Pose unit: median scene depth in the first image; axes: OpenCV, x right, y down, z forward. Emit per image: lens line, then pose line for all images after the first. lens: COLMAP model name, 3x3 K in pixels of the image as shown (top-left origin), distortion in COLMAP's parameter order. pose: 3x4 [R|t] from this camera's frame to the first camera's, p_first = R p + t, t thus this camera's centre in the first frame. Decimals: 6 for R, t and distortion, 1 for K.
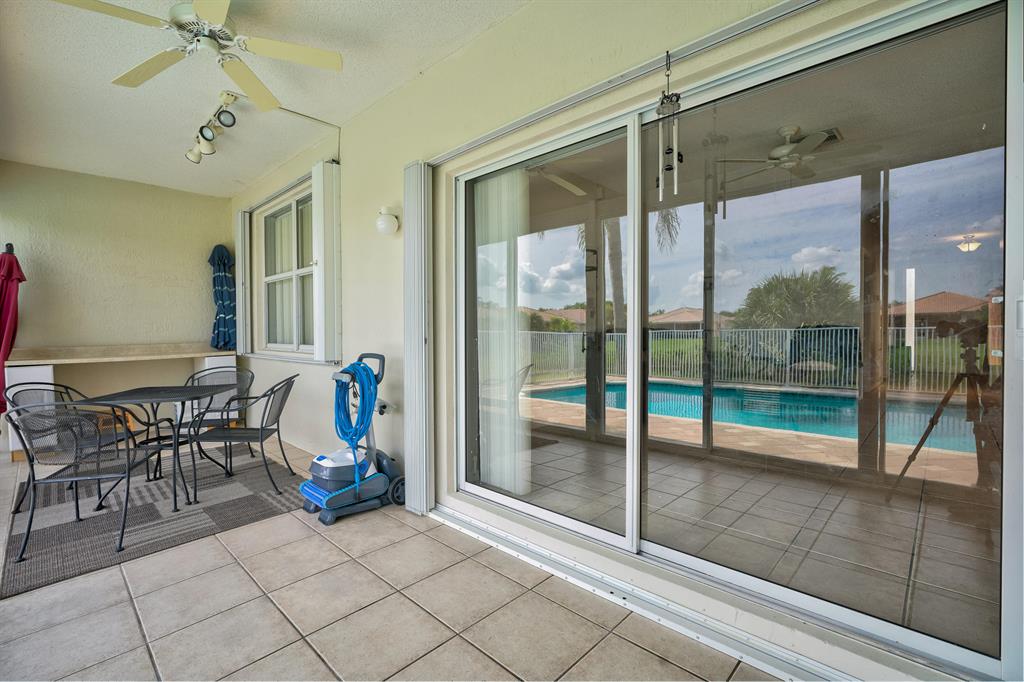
lens RADIAL K [[459.4, 0, 511.4], [0, 459.4, 339.2], [0, 0, 1]] dist [-0.014131, 0.006170]
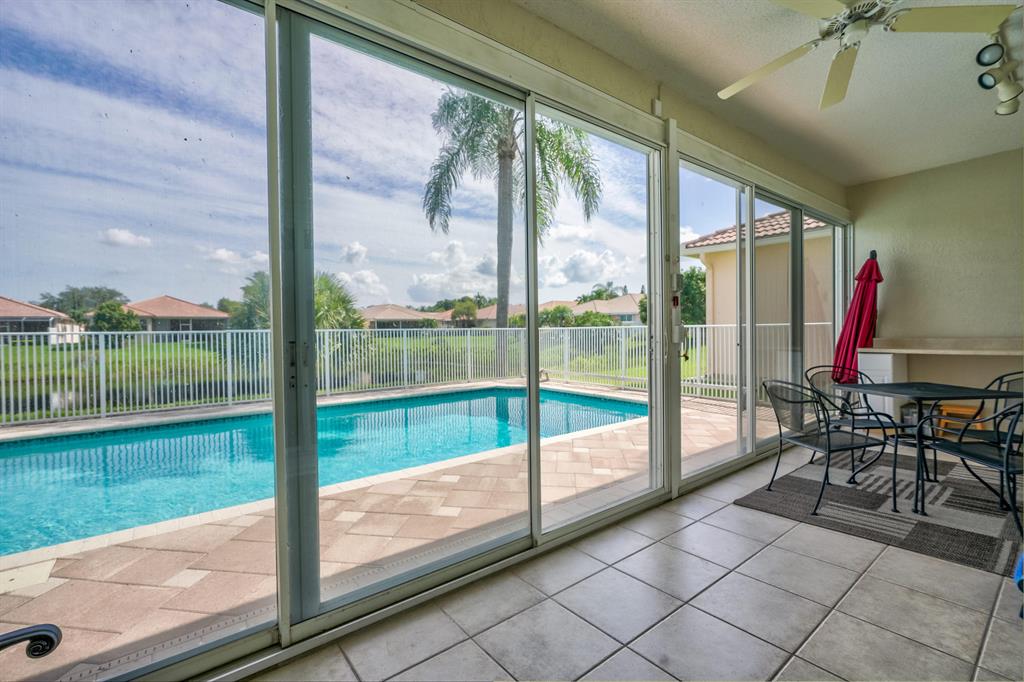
lens RADIAL K [[449.0, 0, 512.0], [0, 449.0, 341.0], [0, 0, 1]] dist [0.001616, 0.000658]
pose [[-0.140201, 0.032365, -0.989594, 0.327185], [-0.003918, 0.999440, 0.033242, -0.013406], [0.990115, 0.008538, -0.139996, 0.344143]]
